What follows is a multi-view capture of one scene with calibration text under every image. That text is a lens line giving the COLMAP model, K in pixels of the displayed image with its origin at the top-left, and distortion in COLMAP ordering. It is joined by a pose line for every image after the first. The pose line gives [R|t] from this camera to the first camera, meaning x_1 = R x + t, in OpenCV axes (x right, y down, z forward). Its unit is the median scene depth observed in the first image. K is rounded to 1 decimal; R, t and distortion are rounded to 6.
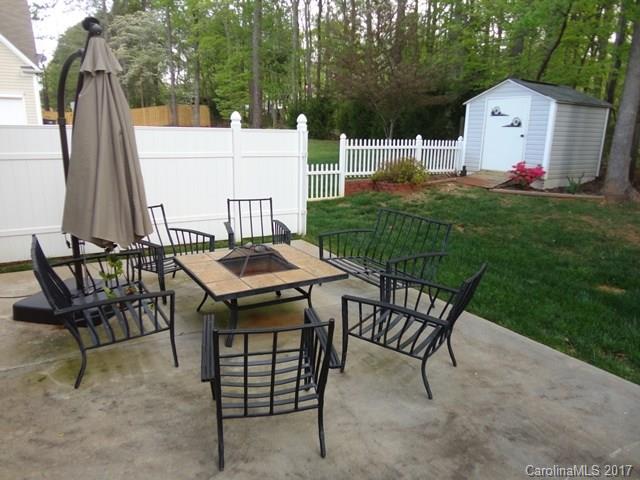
lens RADIAL K [[459.4, 0, 322.6], [0, 459.4, 238.2], [0, 0, 1]] dist [-0.027398, 0.016318]
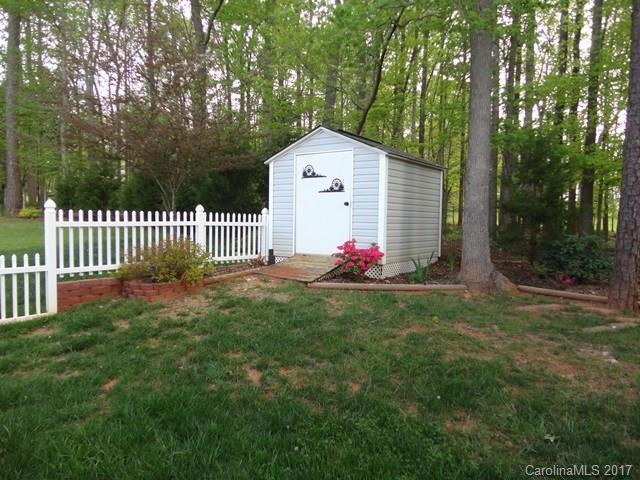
lens RADIAL K [[459.4, 0, 320.3], [0, 459.4, 240.5], [0, 0, 1]] dist [-0.027398, 0.016318]
pose [[0.934908, -0.027400, 0.353831, 0.150348], [0.090403, 0.982511, -0.162784, -0.058540], [-0.343183, 0.184176, 0.921035, 0.379868]]
